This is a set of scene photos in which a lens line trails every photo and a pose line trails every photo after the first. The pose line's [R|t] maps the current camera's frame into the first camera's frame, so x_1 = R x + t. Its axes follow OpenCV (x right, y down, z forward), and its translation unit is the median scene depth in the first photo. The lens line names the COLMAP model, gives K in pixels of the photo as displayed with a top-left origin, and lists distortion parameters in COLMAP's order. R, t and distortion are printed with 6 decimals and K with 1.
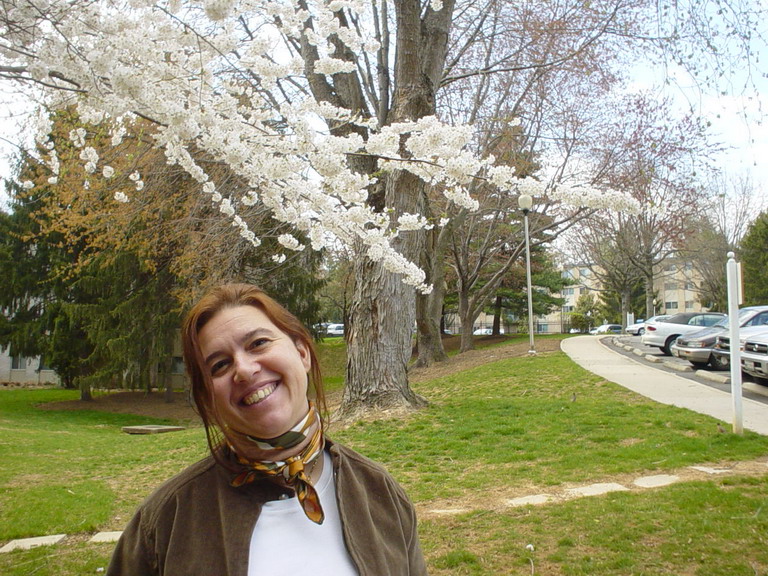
lens RADIAL K [[750.5, 0, 374.4], [0, 750.5, 287.5], [0, 0, 1]] dist [-0.128442, 0.093996]
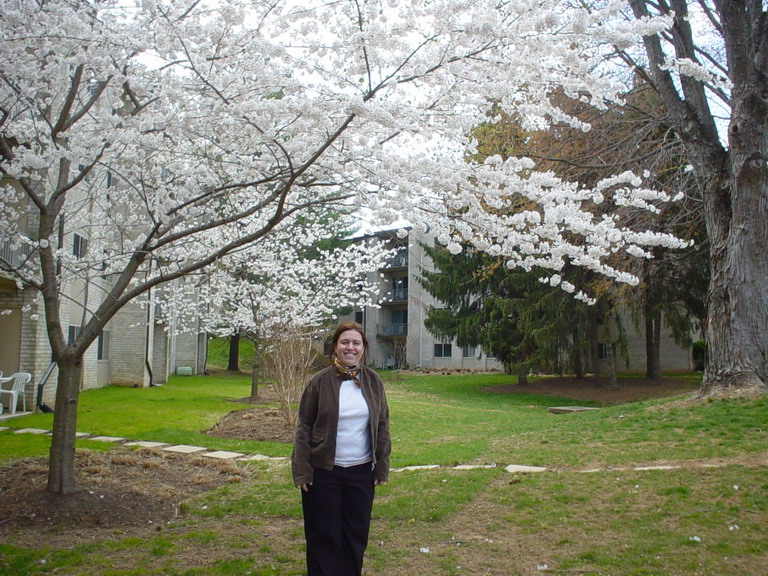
lens RADIAL K [[750.5, 0, 374.4], [0, 750.5, 287.5], [0, 0, 1]] dist [-0.128442, 0.093996]
pose [[0.829601, -0.051892, -0.555940, 0.065529], [0.061460, 0.998108, -0.001449, -0.005491], [0.554964, -0.032966, 0.831221, -0.063827]]
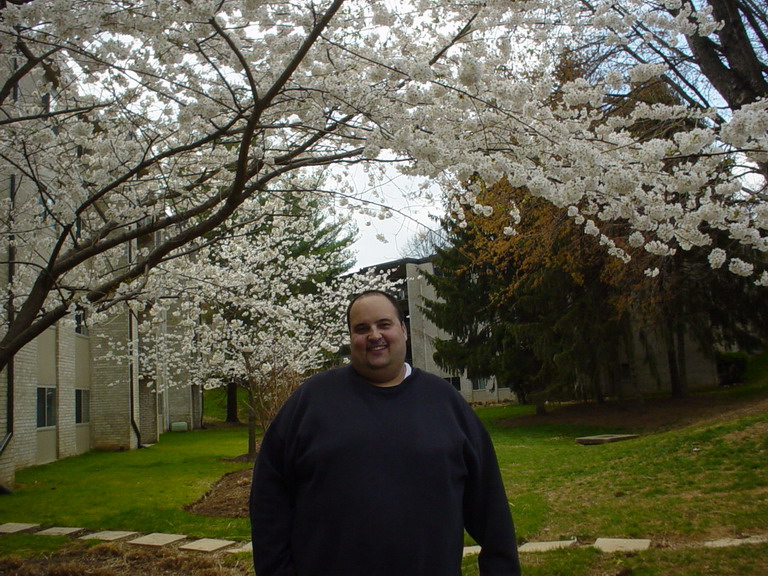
lens RADIAL K [[750.5, 0, 374.4], [0, 750.5, 287.5], [0, 0, 1]] dist [-0.128442, 0.093996]
pose [[0.824941, -0.140440, -0.547493, 0.016249], [0.134162, 0.989610, -0.051699, -0.001561], [0.549066, -0.030804, 0.835211, -0.001802]]
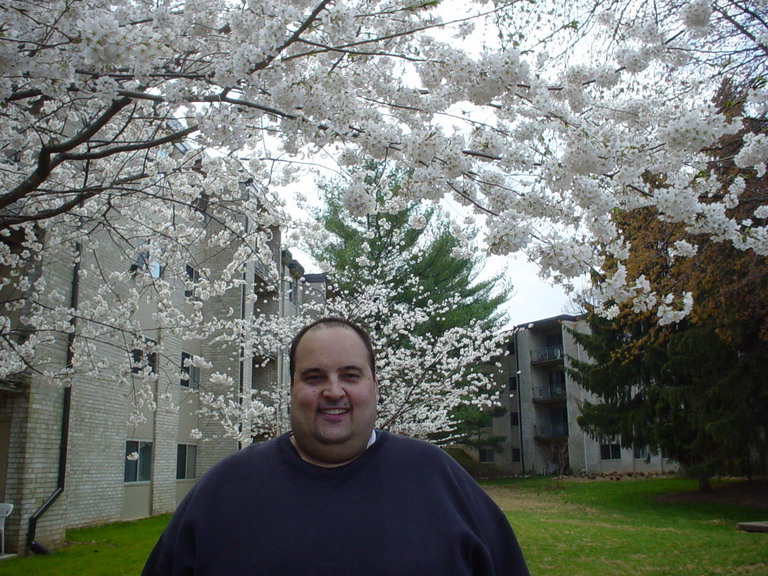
lens RADIAL K [[750.5, 0, 374.4], [0, 750.5, 287.5], [0, 0, 1]] dist [-0.128442, 0.093996]
pose [[0.678328, -0.186770, -0.710625, 0.024237], [0.105630, 0.981895, -0.157237, 0.005060], [0.727127, 0.031595, 0.685776, 0.083963]]
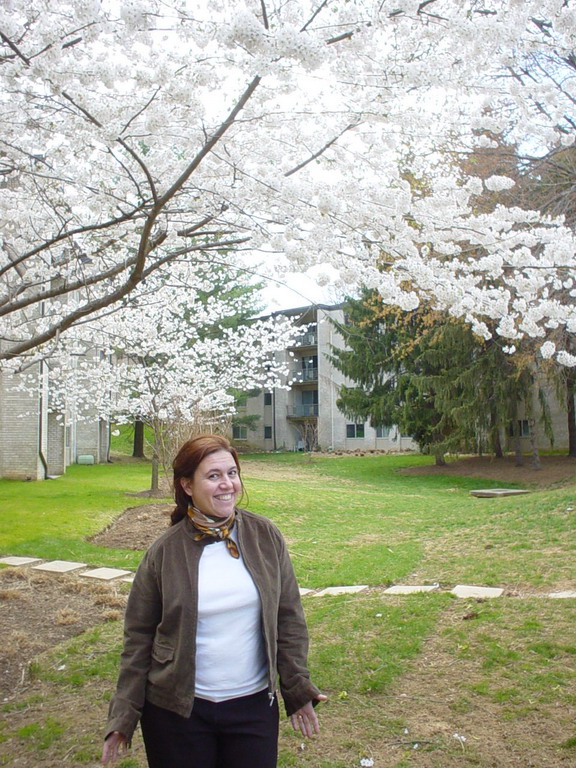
lens RADIAL K [[750.5, 0, 288.8], [0, 750.5, 374.3], [0, 0, 1]] dist [-0.128442, 0.093996]
pose [[0.832274, -0.065518, -0.550479, 0.032556], [0.083777, 0.996452, 0.008065, -0.005594], [0.547997, -0.052830, 0.834810, -0.014247]]
